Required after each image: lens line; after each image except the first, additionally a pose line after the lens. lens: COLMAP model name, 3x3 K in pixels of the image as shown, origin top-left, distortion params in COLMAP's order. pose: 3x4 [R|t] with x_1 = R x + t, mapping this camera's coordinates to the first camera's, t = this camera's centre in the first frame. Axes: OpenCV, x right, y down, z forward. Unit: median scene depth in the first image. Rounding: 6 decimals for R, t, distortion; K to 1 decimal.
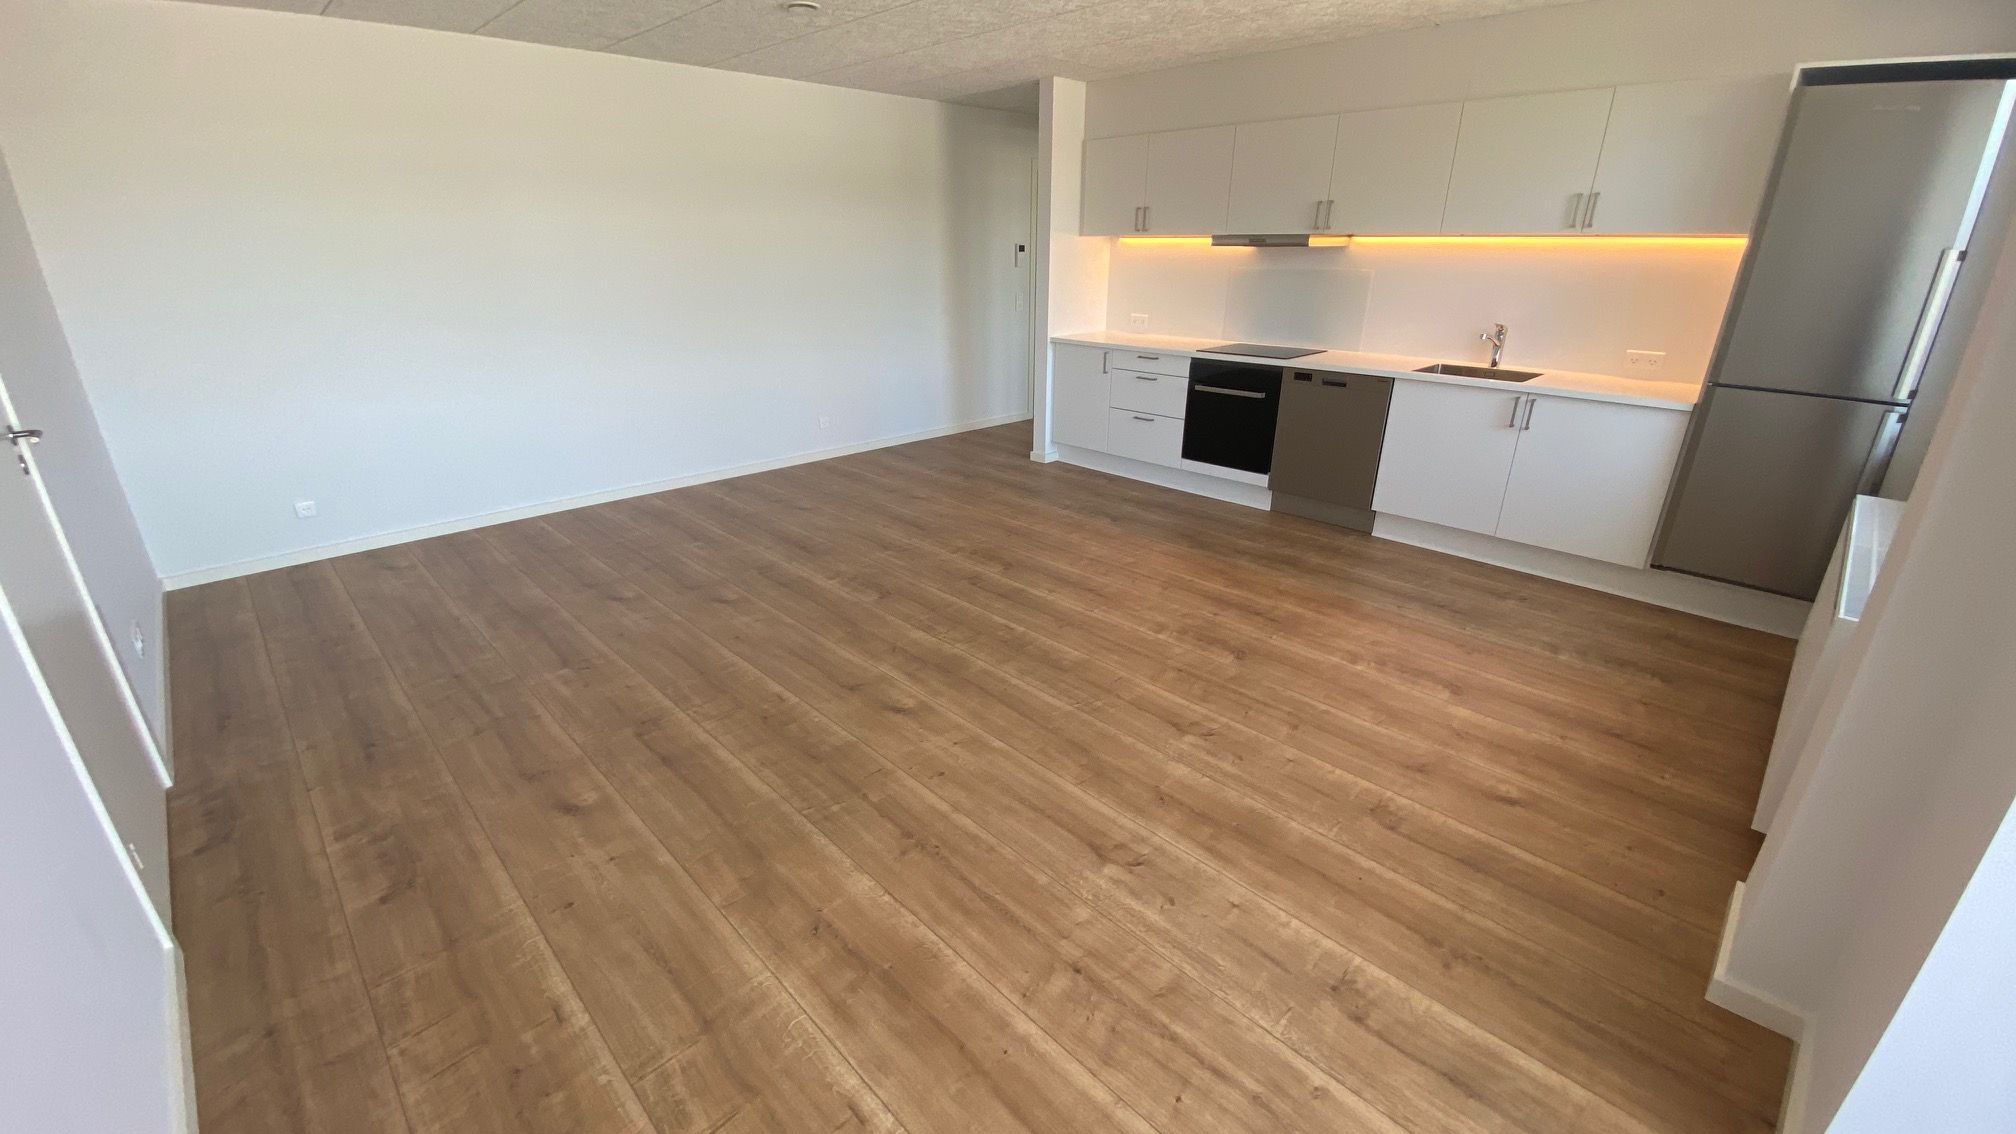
lens RADIAL K [[804.3, 0, 1002.8], [0, 804.3, 566.0], [0, 0, 1]] dist [0.019119, -0.020400]
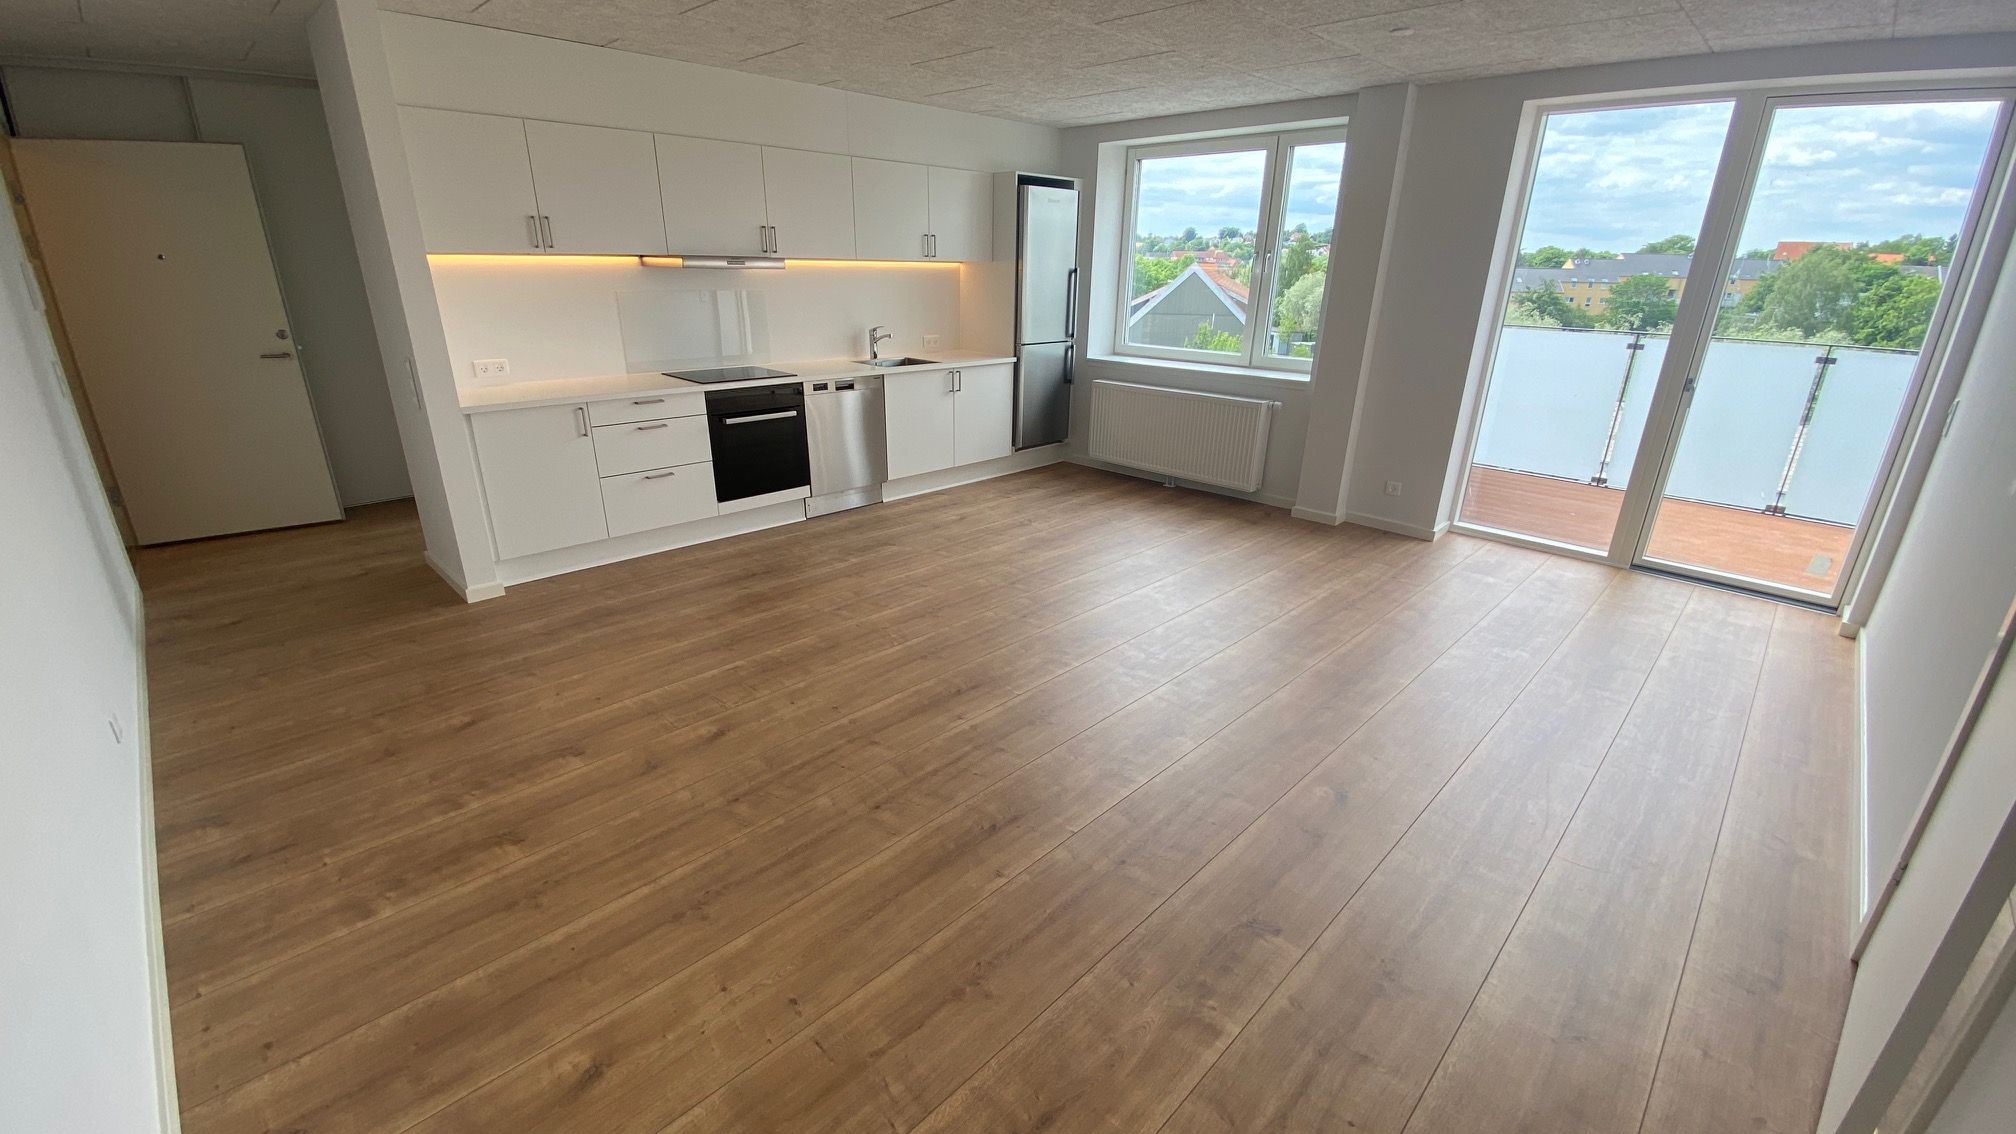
lens RADIAL K [[804.3, 0, 1002.8], [0, 804.3, 566.0], [0, 0, 1]] dist [0.019119, -0.020400]
pose [[-0.031198, -0.329390, 0.943679, -0.661367], [0.362508, 0.876125, 0.317795, -0.247562], [-0.931458, 0.352005, 0.092073, 0.664875]]
